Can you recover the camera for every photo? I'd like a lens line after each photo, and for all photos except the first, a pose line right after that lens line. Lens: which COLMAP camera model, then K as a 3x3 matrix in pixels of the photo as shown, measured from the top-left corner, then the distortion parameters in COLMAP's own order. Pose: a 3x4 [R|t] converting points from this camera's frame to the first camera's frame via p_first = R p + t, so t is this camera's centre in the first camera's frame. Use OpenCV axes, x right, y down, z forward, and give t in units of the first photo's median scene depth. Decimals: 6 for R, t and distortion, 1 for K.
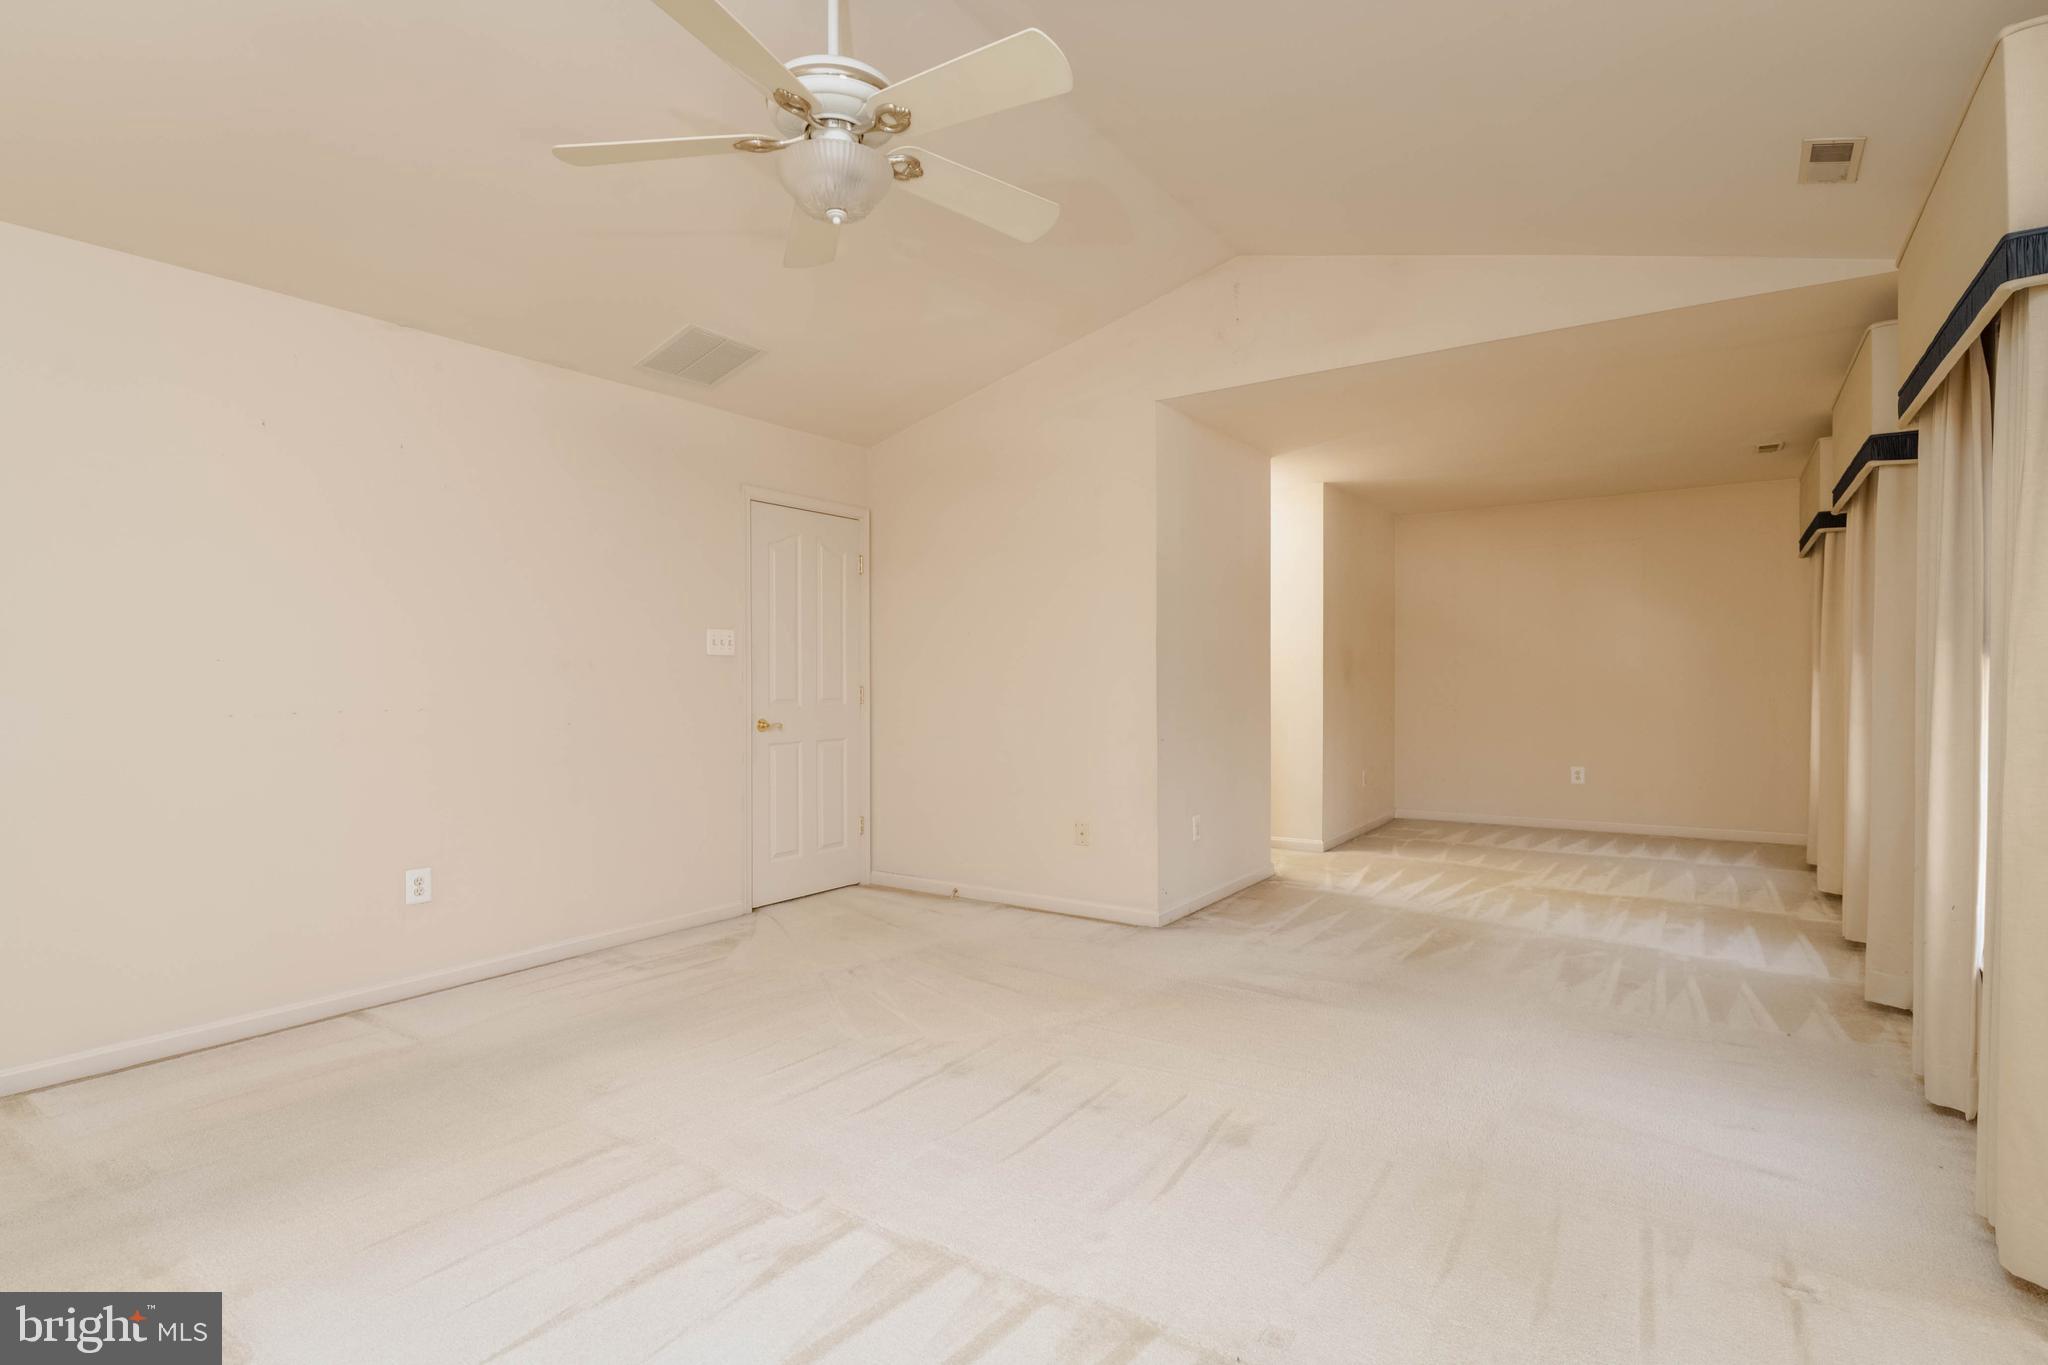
lens RADIAL K [[985.2, 0, 1024.0], [0, 985.2, 682.5], [0, 0, 1]] dist [0.000326, -0.000003]
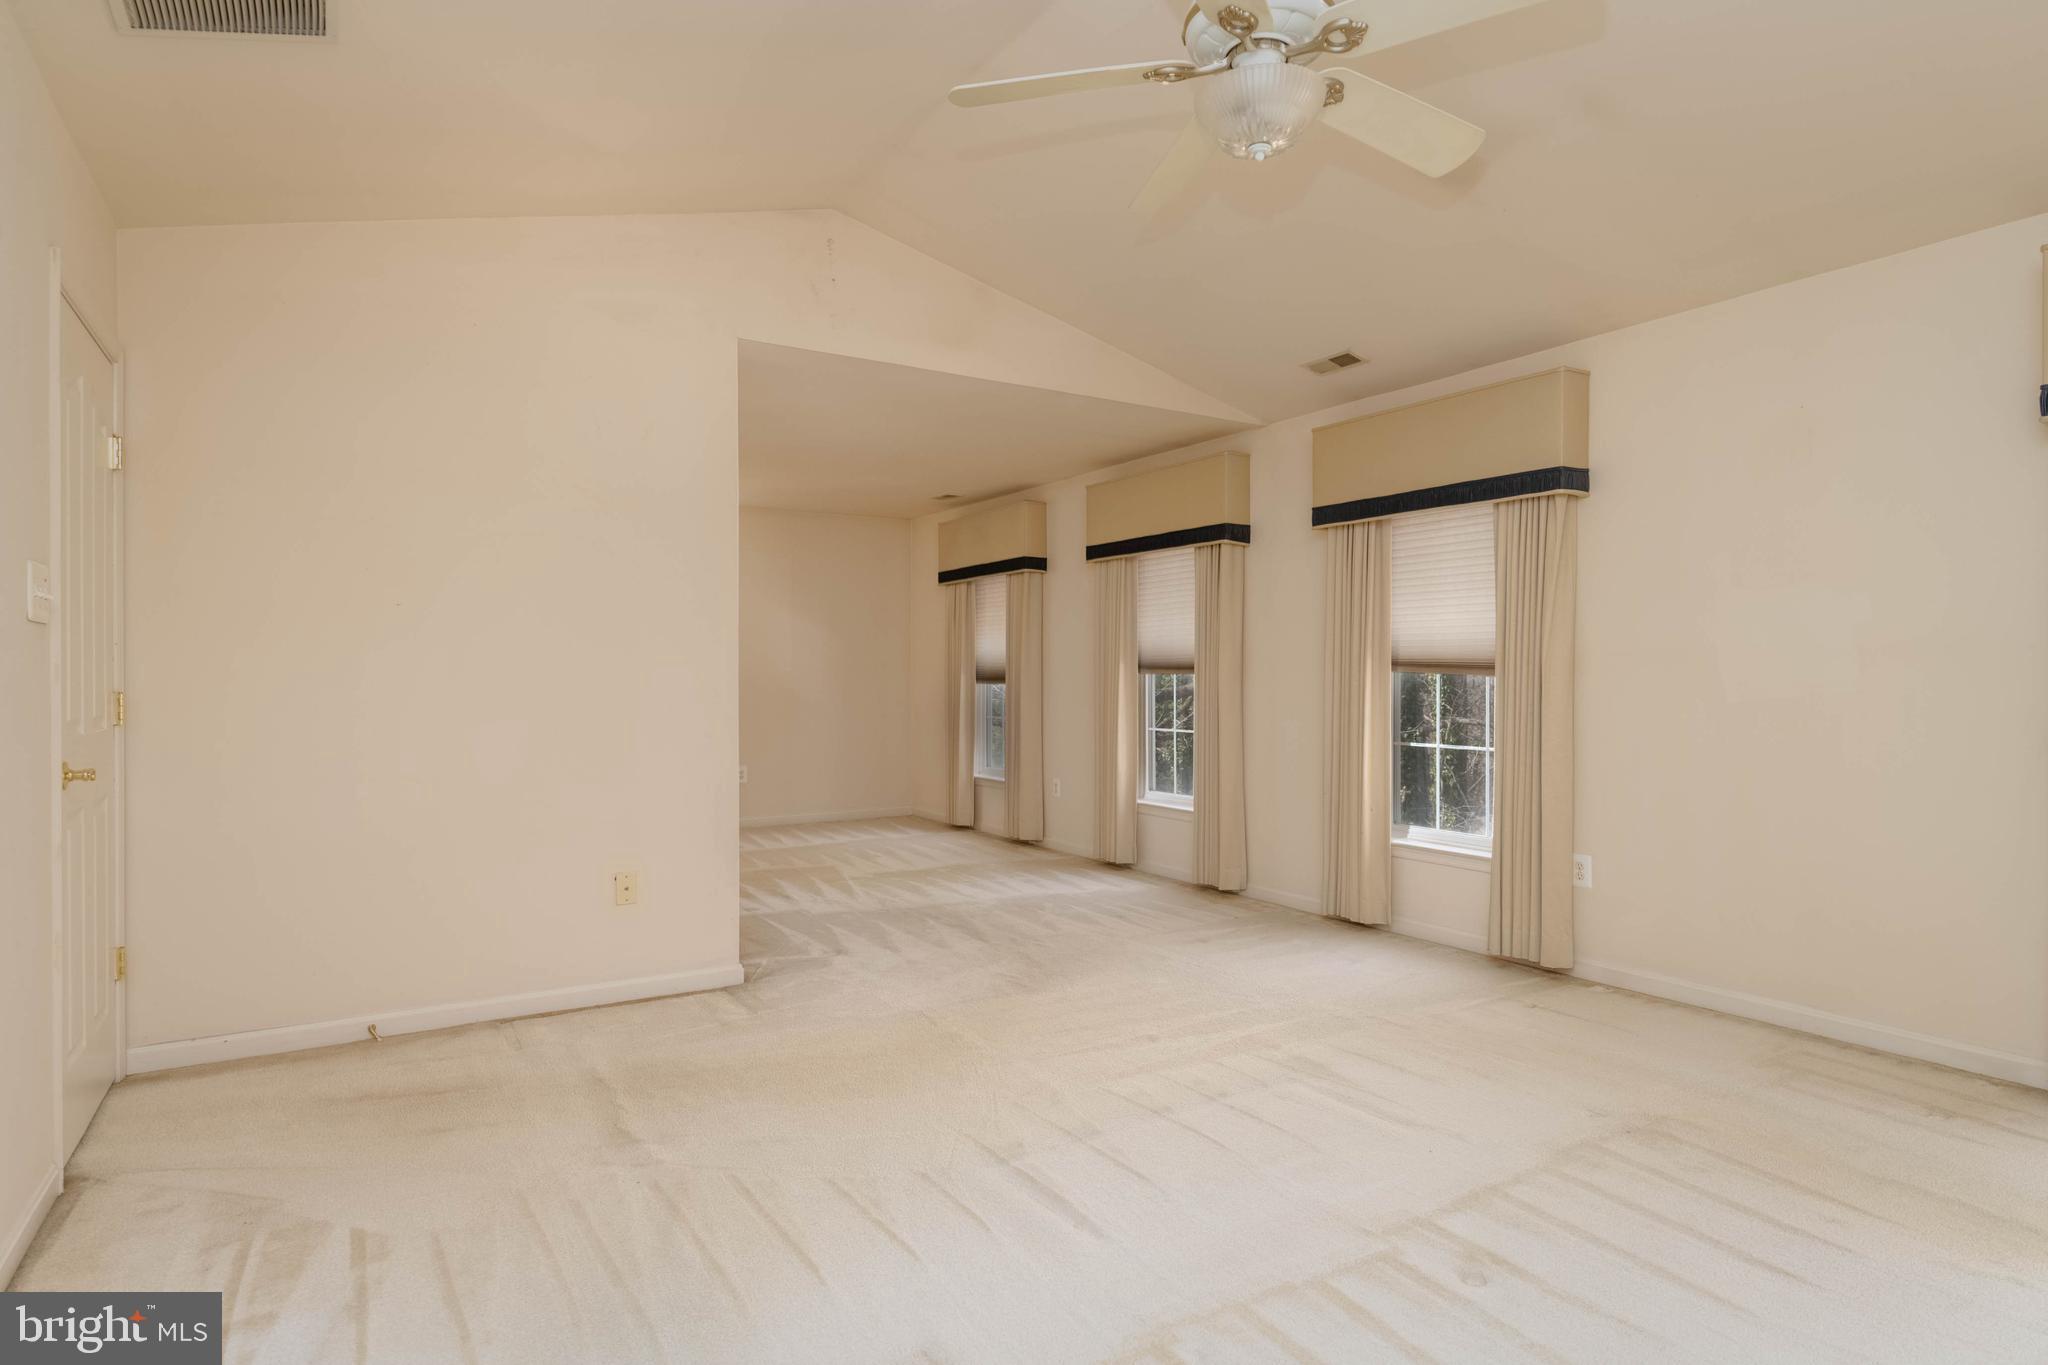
lens RADIAL K [[1125.0, 0, 1024.0], [0, 1125.0, 682.5], [0, 0, 1]] dist [0.000463, -0.000065]
pose [[0.393002, 0.006546, 0.919514, -1.046705], [0.001768, 0.999967, -0.007874, 0.014790], [-0.919536, 0.004720, 0.392977, 0.707918]]
